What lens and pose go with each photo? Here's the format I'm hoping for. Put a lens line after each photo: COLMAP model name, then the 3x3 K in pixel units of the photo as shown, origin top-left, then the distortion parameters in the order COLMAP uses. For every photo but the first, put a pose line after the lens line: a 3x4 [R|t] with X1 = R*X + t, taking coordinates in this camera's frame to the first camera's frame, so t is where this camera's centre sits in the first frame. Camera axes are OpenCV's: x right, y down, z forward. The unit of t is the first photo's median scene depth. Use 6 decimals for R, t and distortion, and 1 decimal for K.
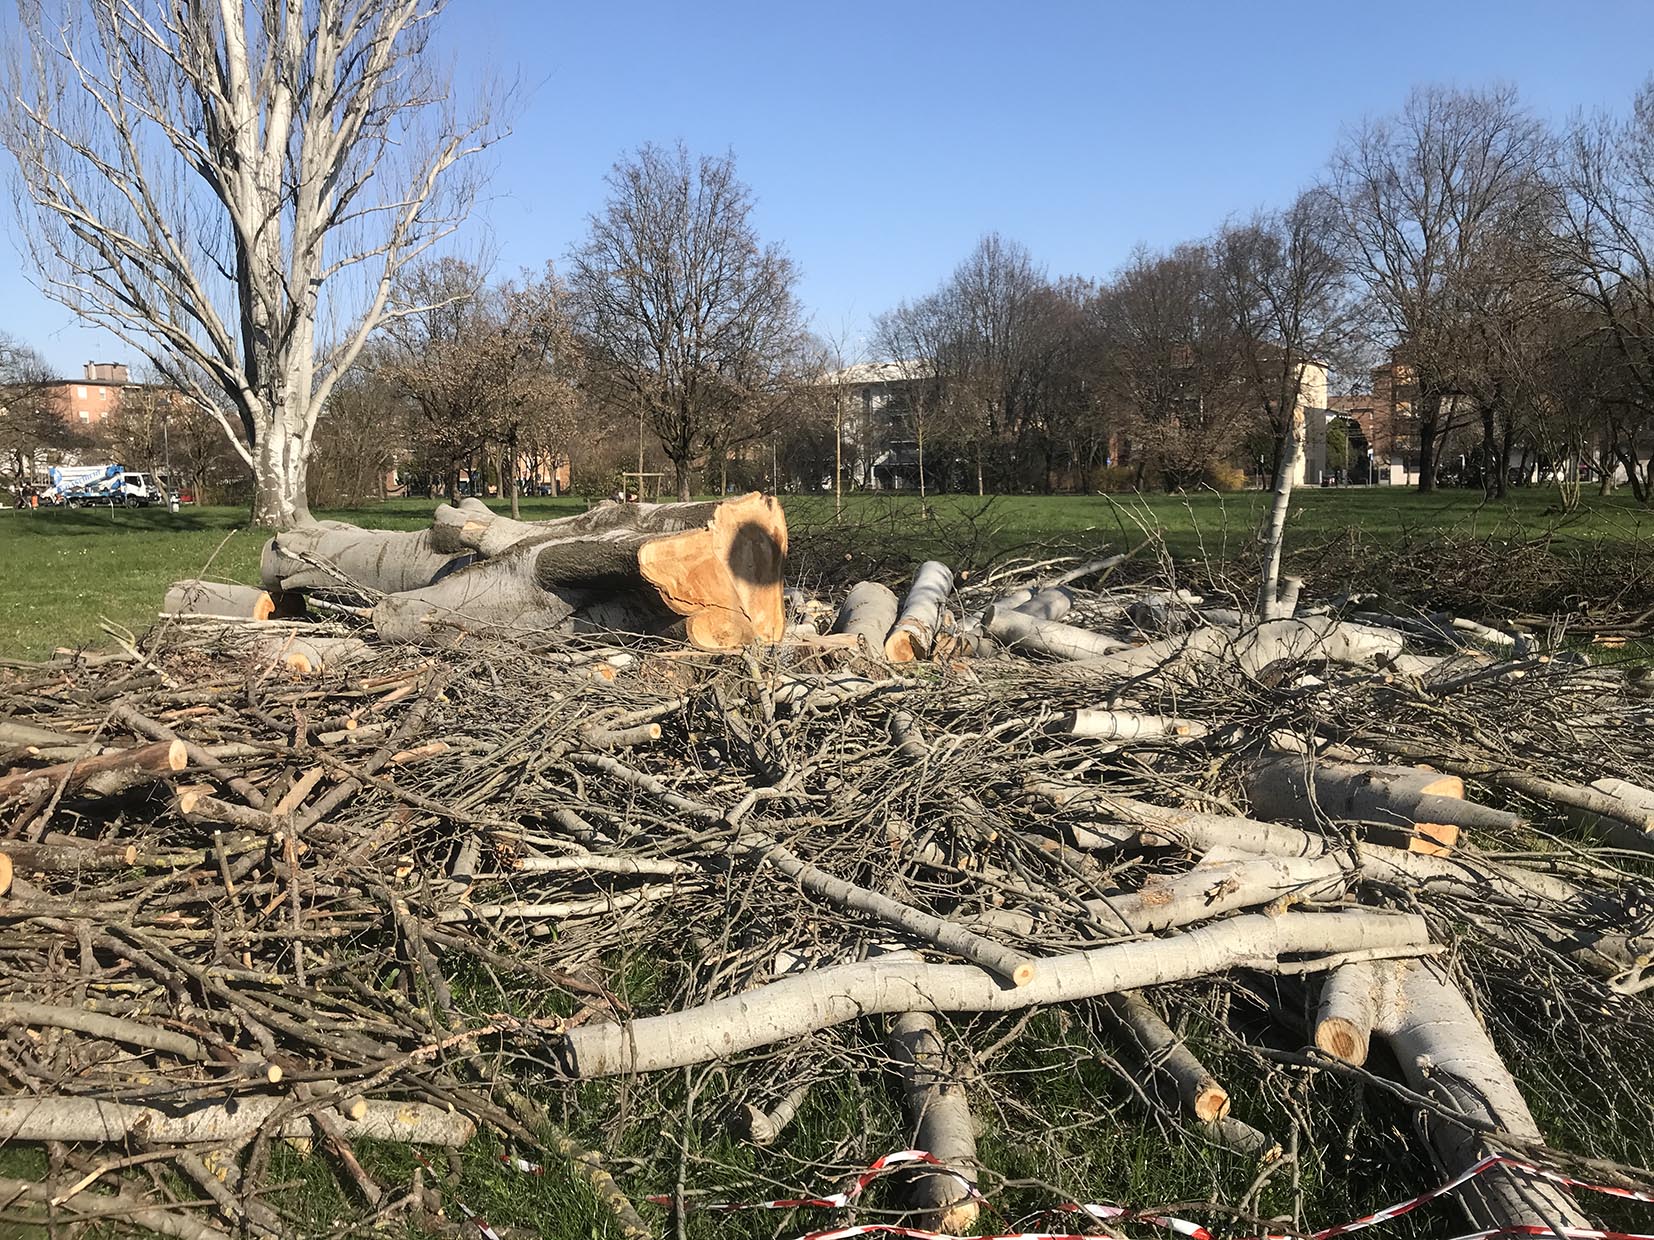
lens RADIAL K [[1477.0, 0, 827.0], [0, 1477.0, 620.0], [0, 0, 1]] dist [0.000116, -0.000950]
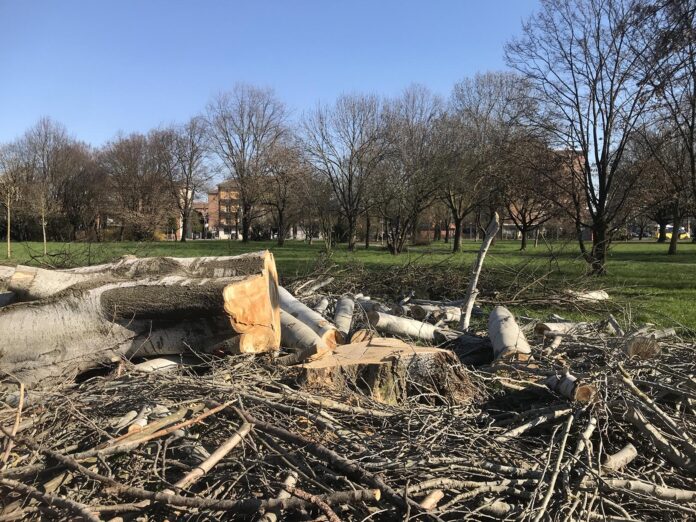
lens RADIAL K [[589.4, 0, 348.0], [0, 589.4, 261.0], [0, 0, 1]] dist [0.003560, 0.006380]
pose [[0.774834, -0.014709, 0.631994, -0.095439], [0.046991, 0.998304, -0.034377, -0.012341], [-0.630416, 0.056335, 0.774211, 0.116742]]
